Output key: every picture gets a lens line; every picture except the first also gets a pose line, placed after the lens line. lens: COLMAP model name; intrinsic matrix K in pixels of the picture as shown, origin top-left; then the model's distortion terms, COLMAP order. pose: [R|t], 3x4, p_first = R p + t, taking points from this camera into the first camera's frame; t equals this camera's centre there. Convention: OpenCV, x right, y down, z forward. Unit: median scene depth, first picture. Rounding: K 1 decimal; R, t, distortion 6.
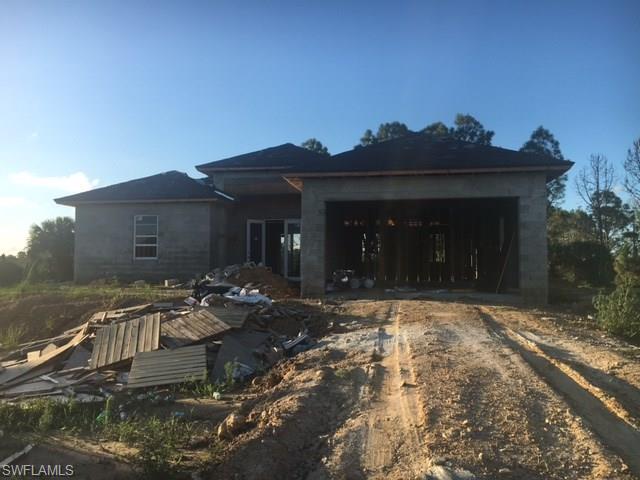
lens RADIAL K [[549.7, 0, 320.0], [0, 549.7, 240.0], [0, 0, 1]] dist [0.002610, 0.003476]
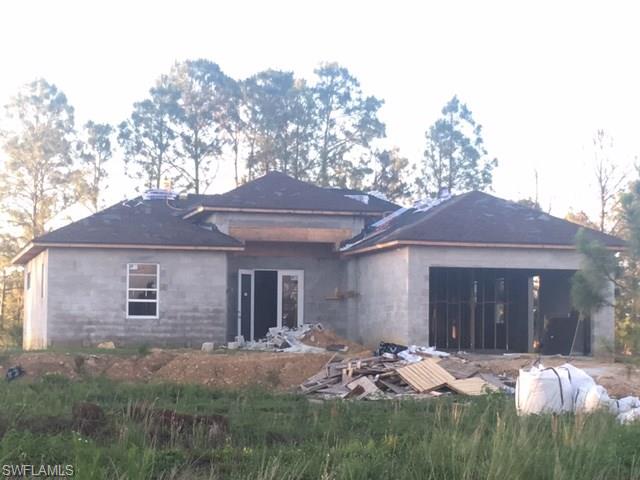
lens RADIAL K [[1616.2, 0, 320.0], [0, 1616.2, 240.0], [0, 0, 1]] dist [0.002156, 0.046550]
pose [[0.913122, 0.033622, 0.406299, -1.039019], [-0.028881, 0.999424, -0.017796, -0.044443], [-0.406663, 0.004515, 0.913567, -1.252782]]
